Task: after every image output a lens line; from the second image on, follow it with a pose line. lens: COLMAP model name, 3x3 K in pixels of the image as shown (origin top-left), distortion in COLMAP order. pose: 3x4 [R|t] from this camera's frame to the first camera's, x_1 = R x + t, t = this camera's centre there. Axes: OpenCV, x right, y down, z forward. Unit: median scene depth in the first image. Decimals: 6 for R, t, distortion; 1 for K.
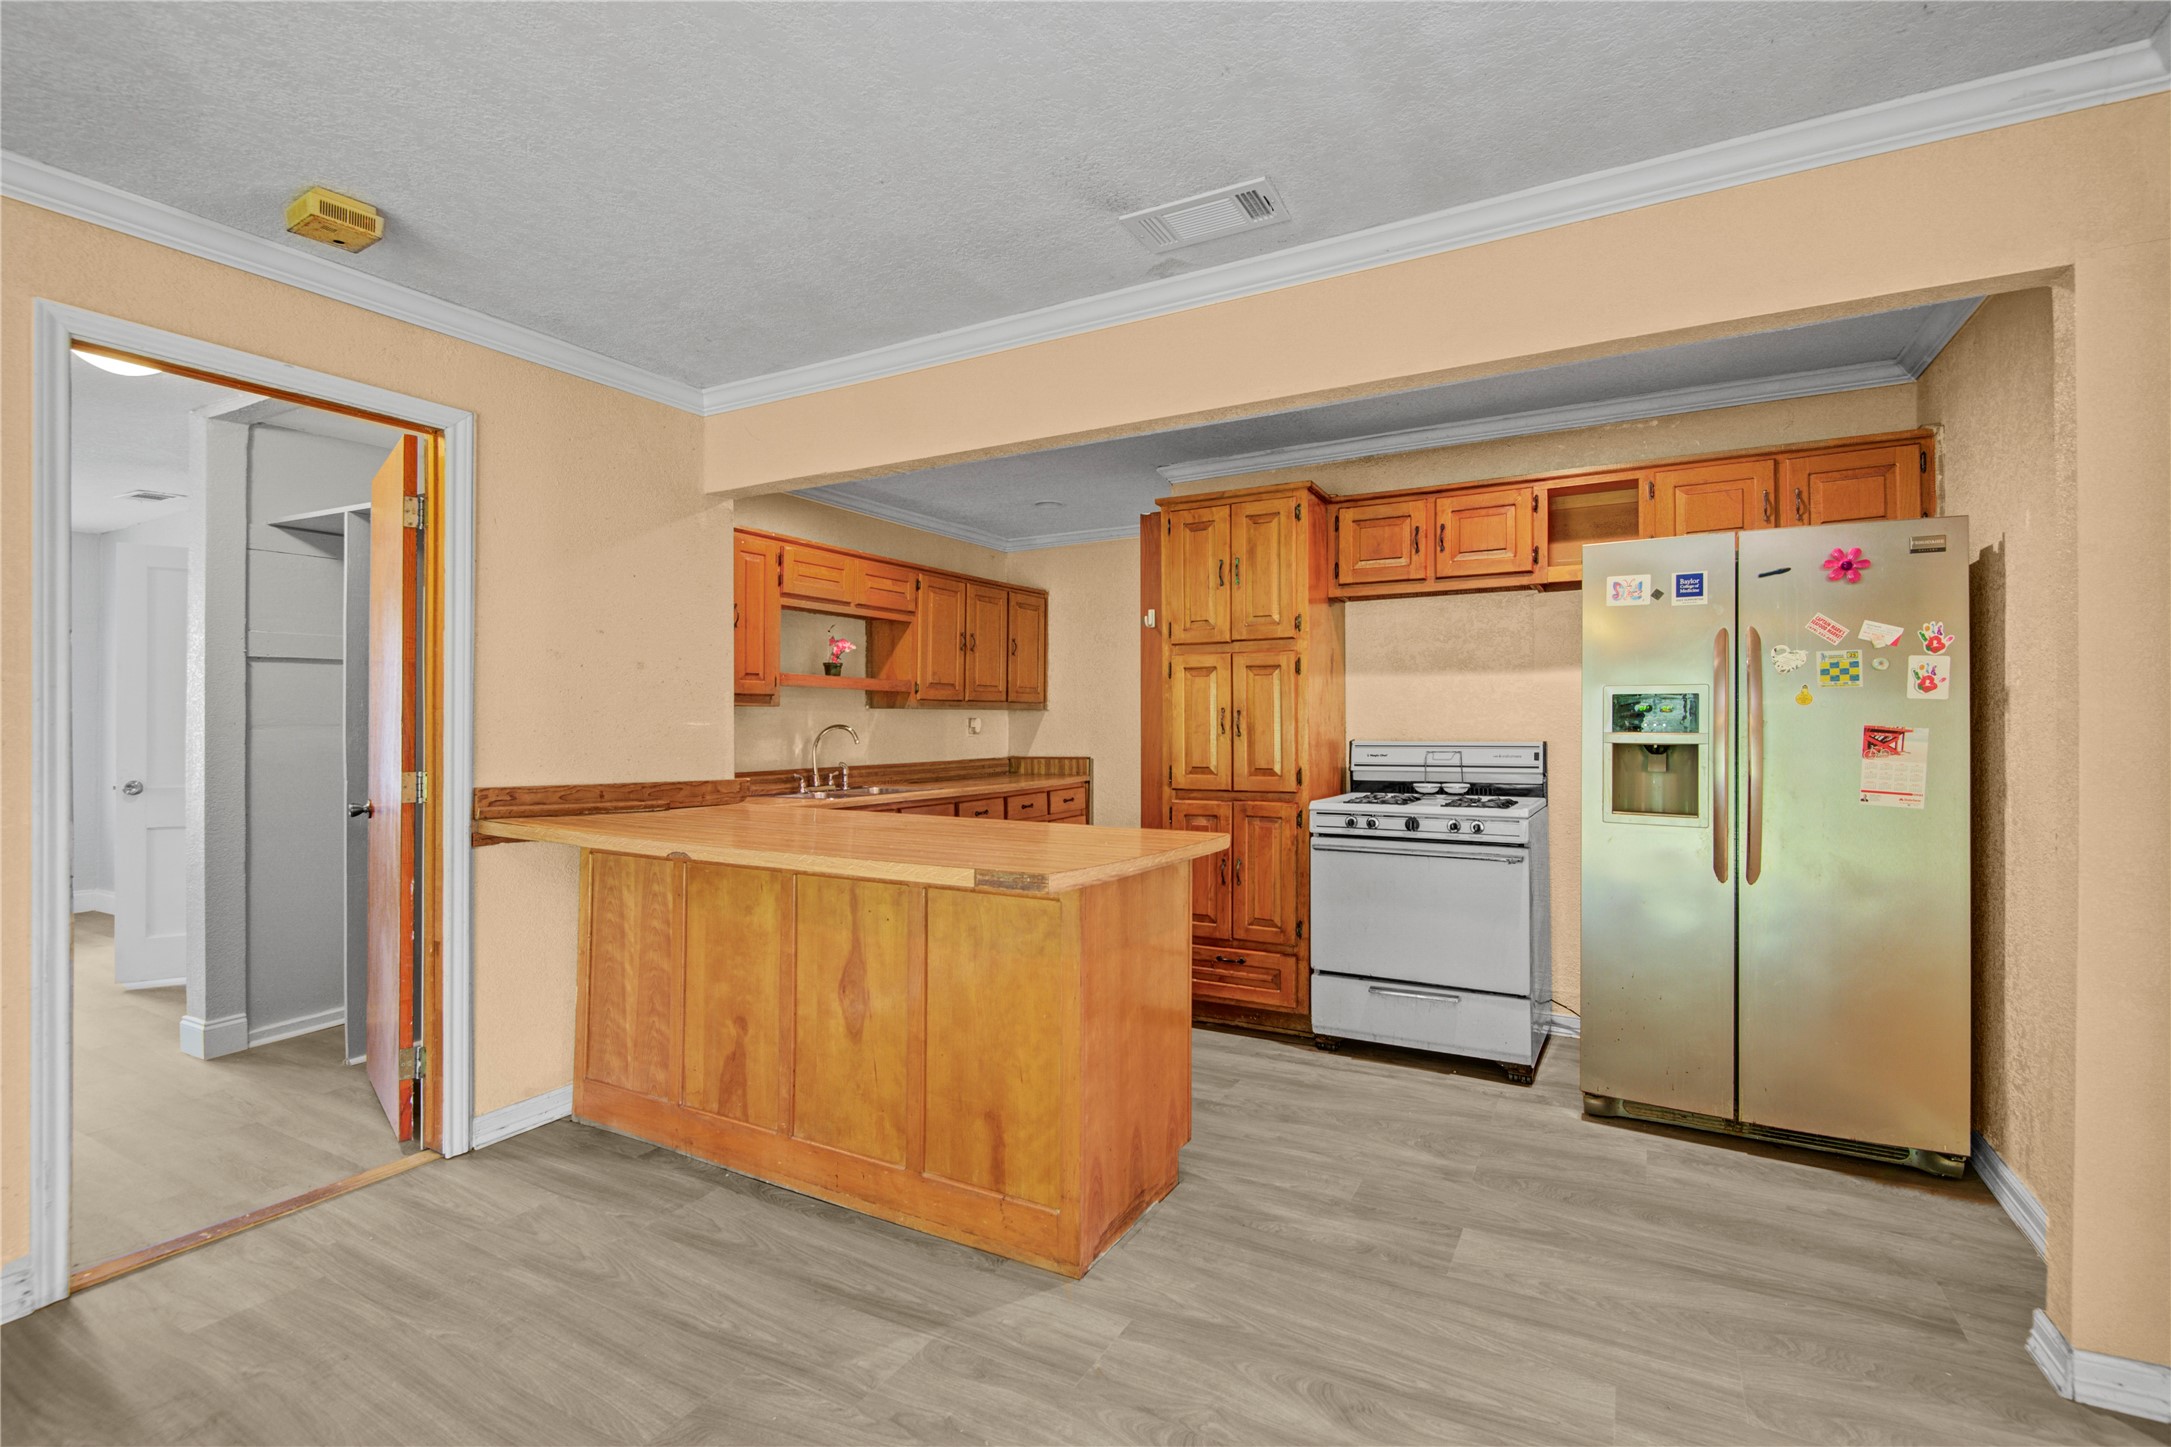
lens RADIAL K [[988.6, 0, 1080.7], [0, 988.6, 718.7], [0, 0, 1]] dist [0.003825, -0.005500]
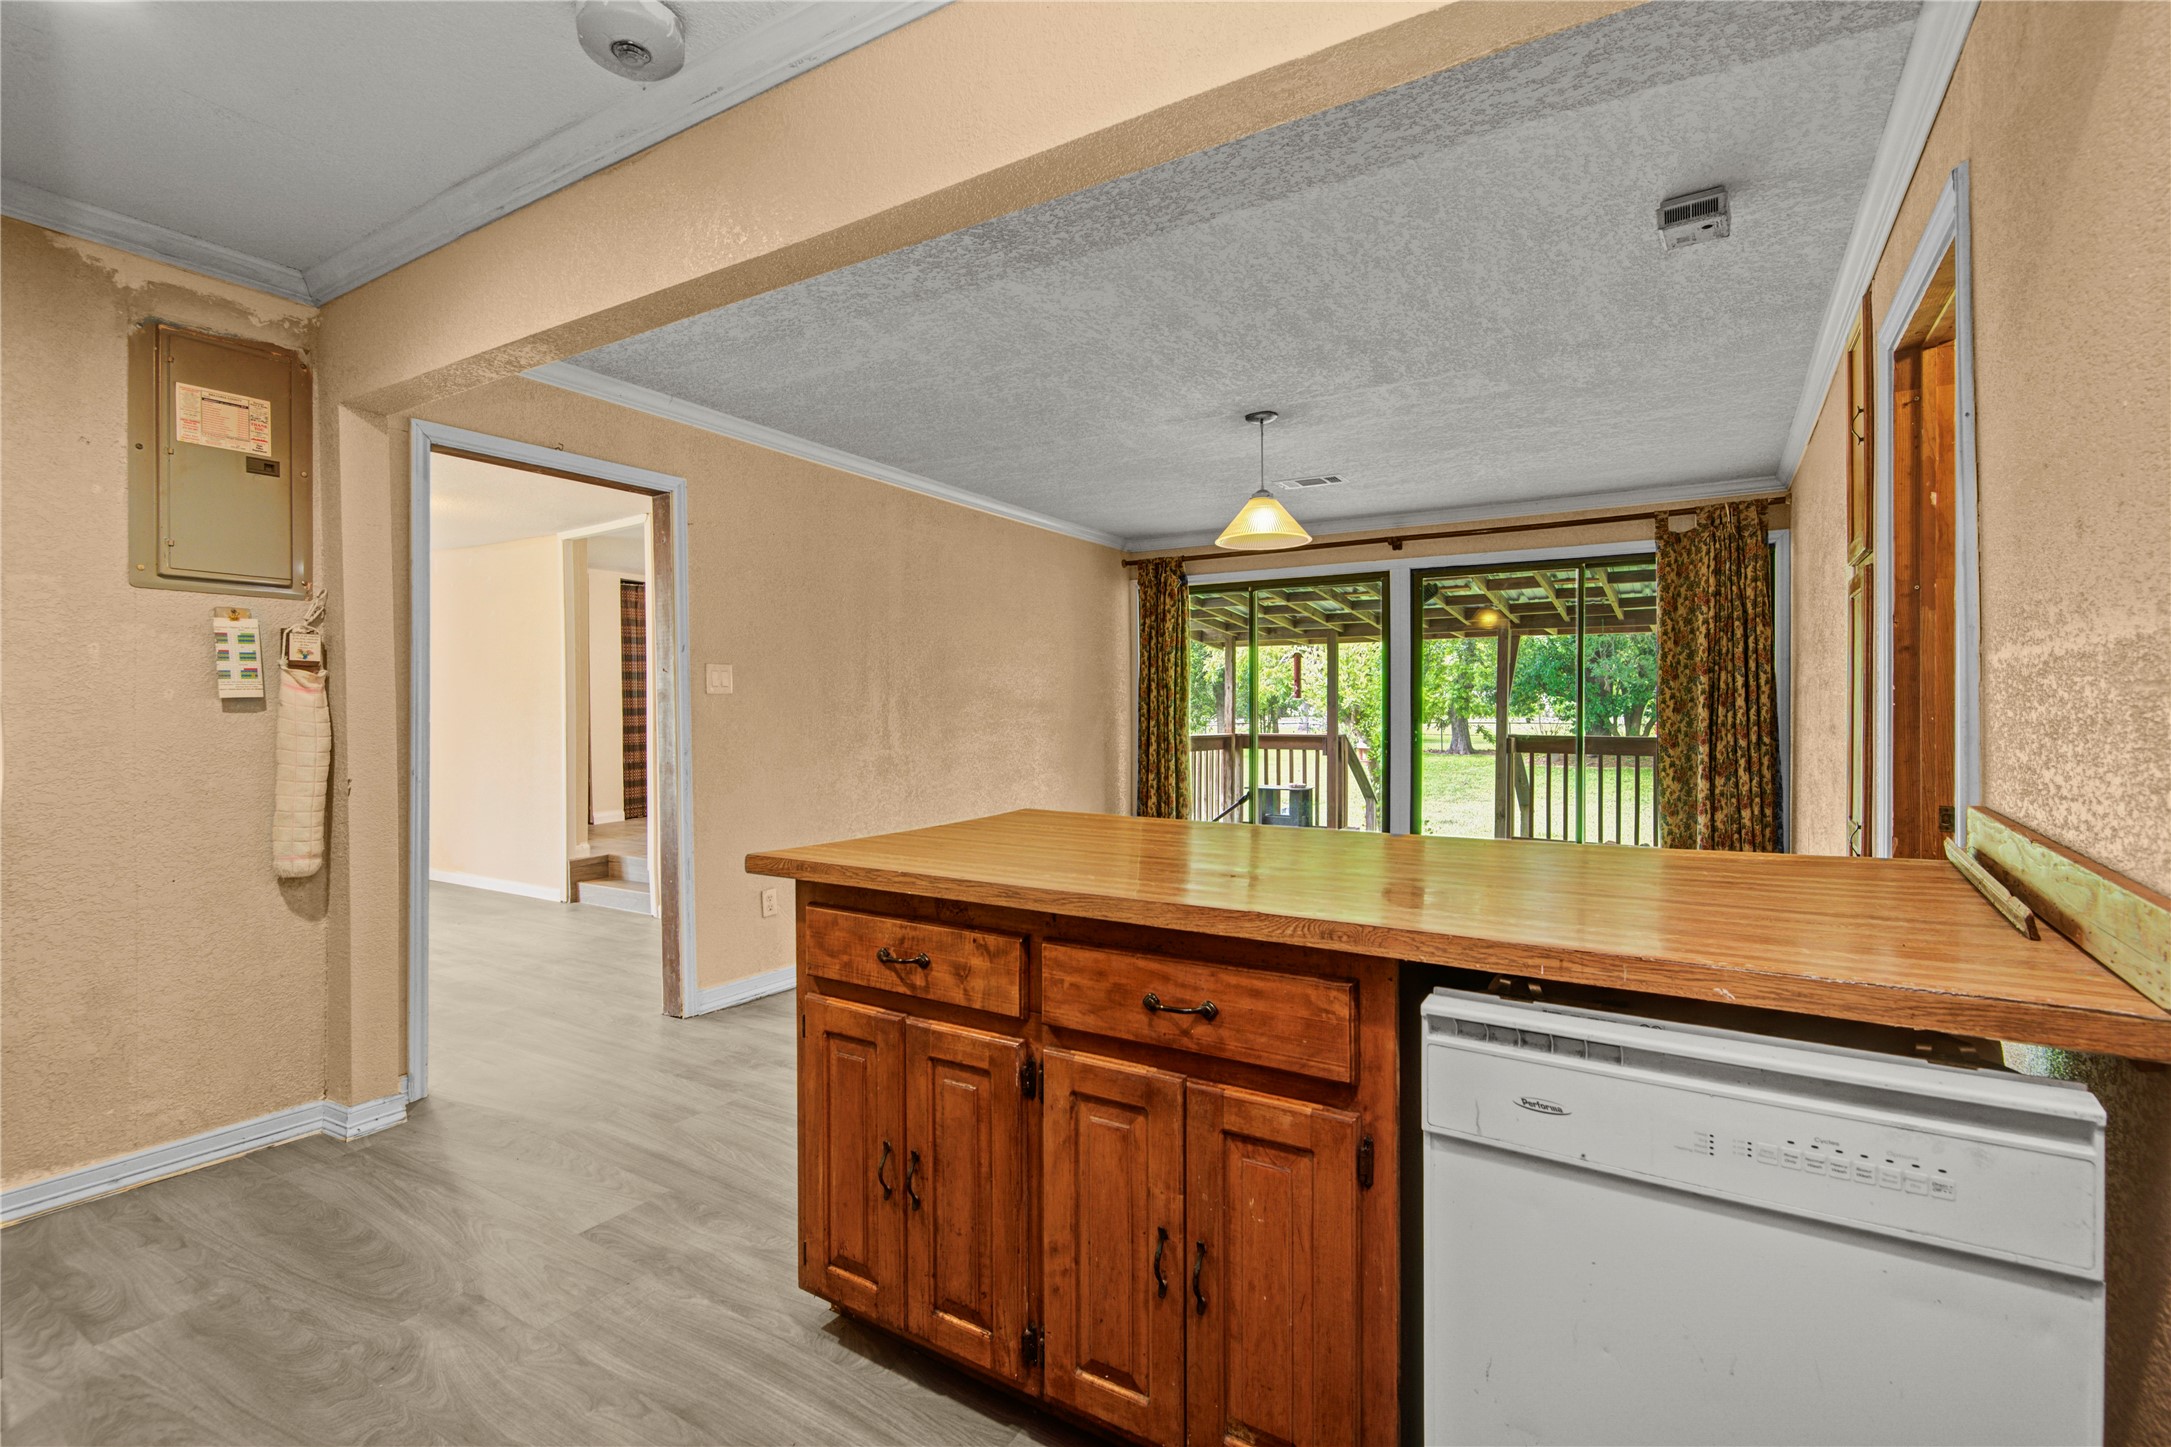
lens RADIAL K [[988.6, 0, 1089.1], [0, 988.6, 714.0], [0, 0, 1]] dist [0.003825, -0.005500]
pose [[-0.999137, 0.001640, 0.041502, -0.113171], [0.001526, 0.999995, -0.002786, 0.014789], [-0.041507, -0.002721, -0.999135, 1.520453]]
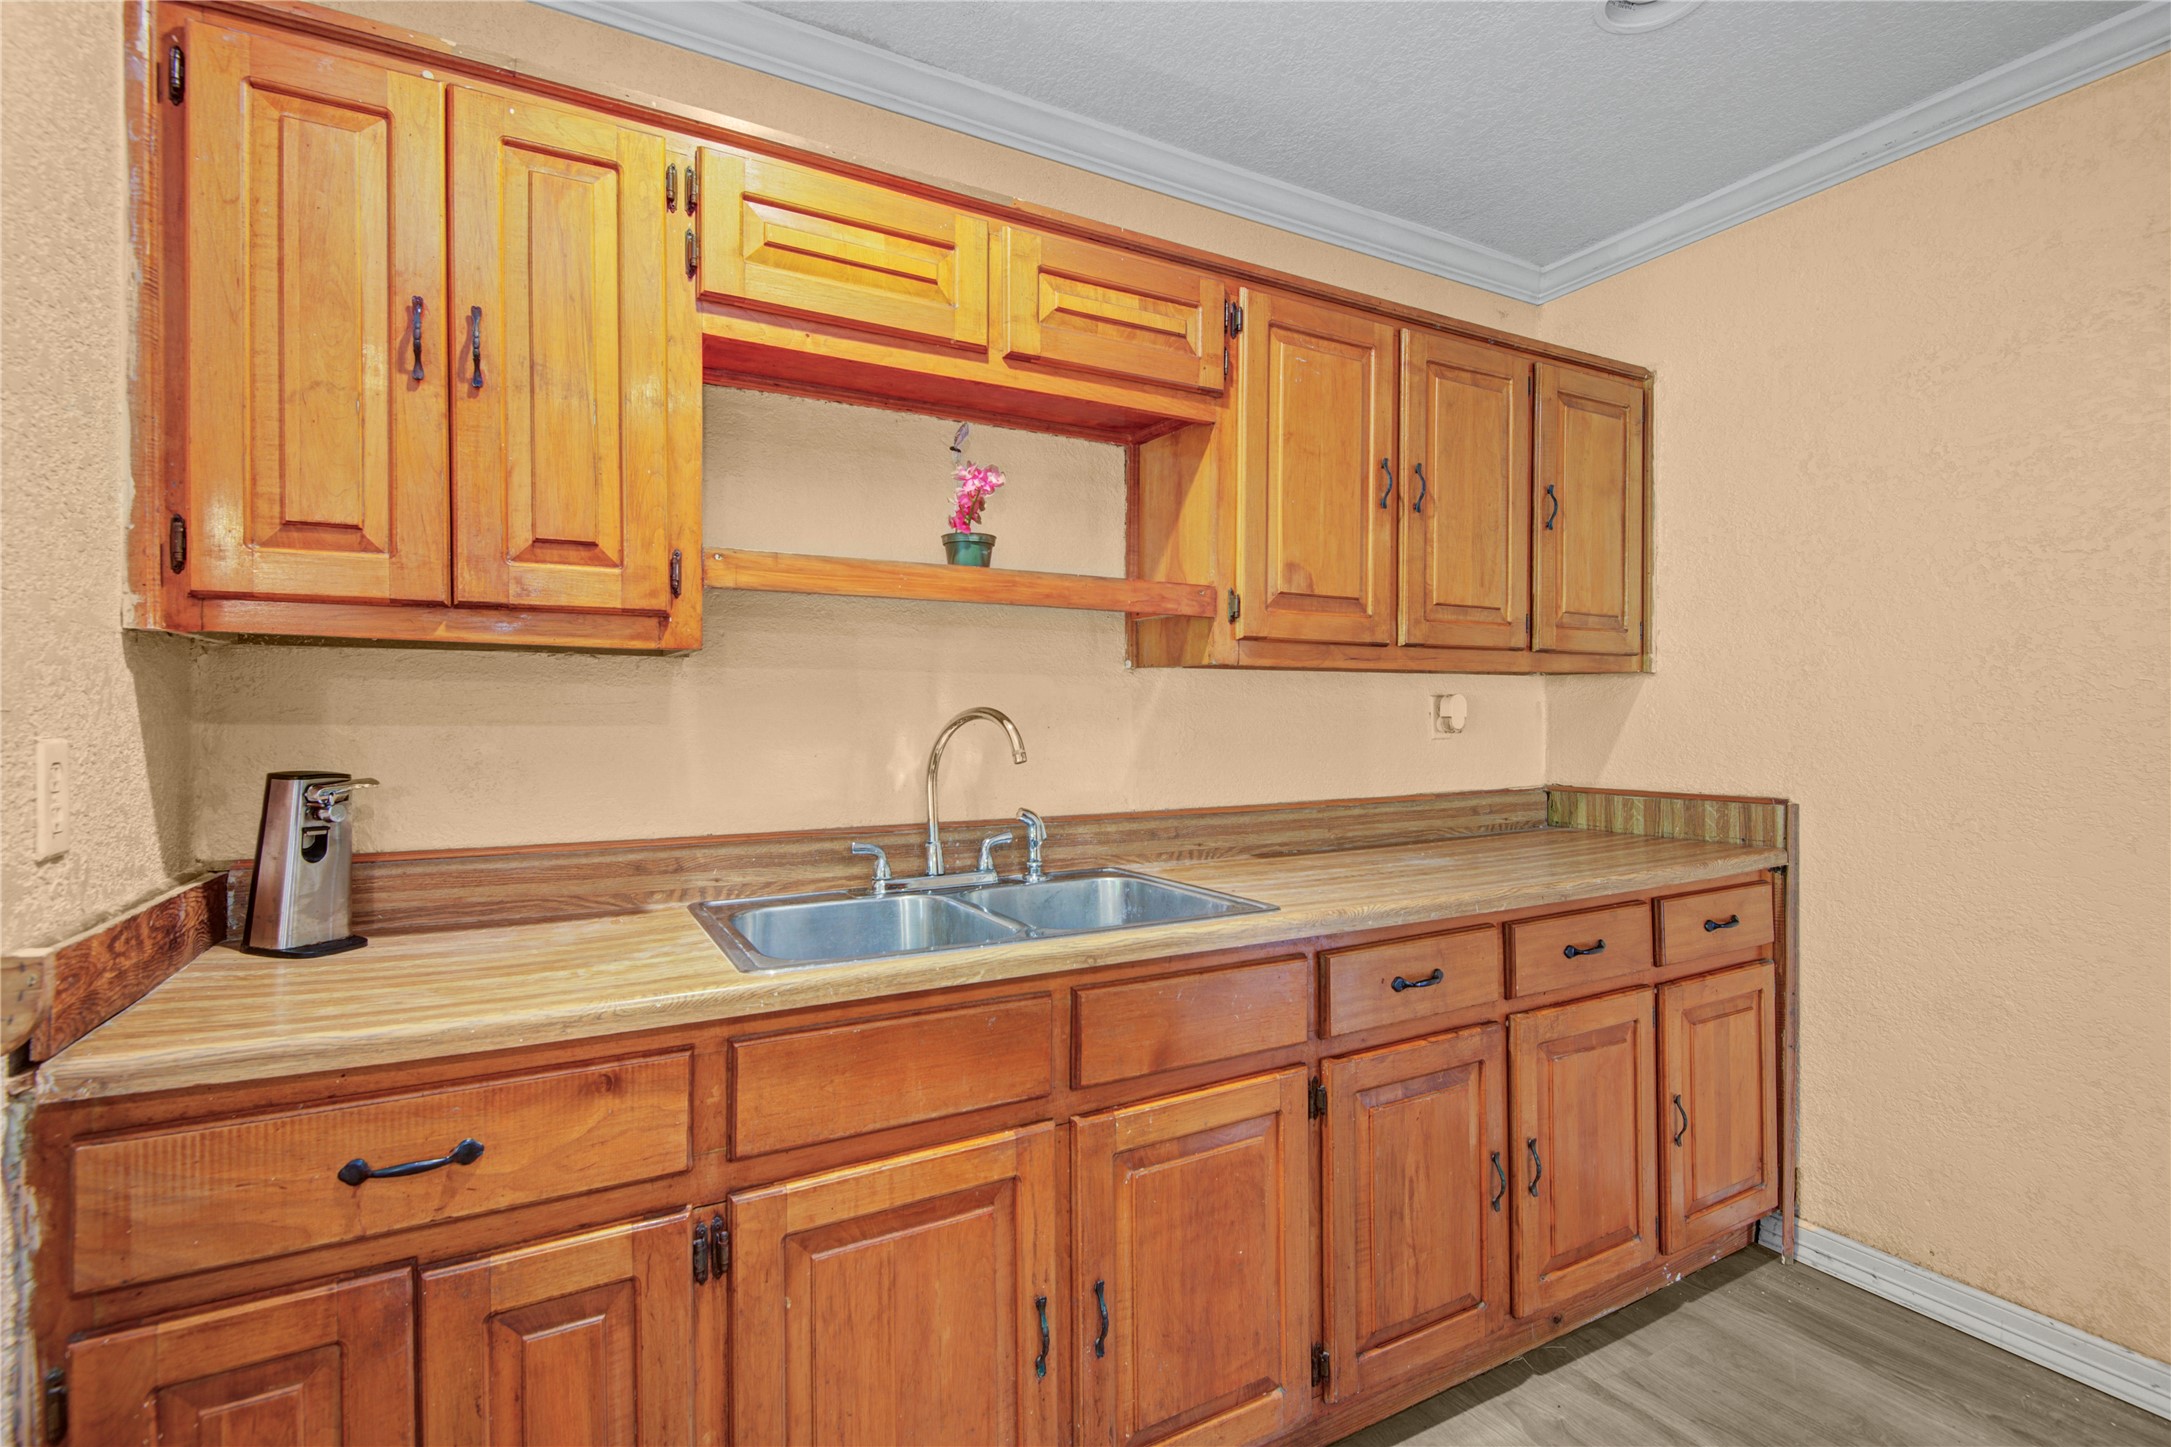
lens RADIAL K [[988.6, 0, 1088.1], [0, 988.6, 717.1], [0, 0, 1]] dist [0.003825, -0.005500]
pose [[0.852061, -0.000996, -0.523442, -0.039202], [0.004565, 0.999974, 0.005528, 0.011833], [0.523423, -0.007100, 0.852043, 1.154301]]
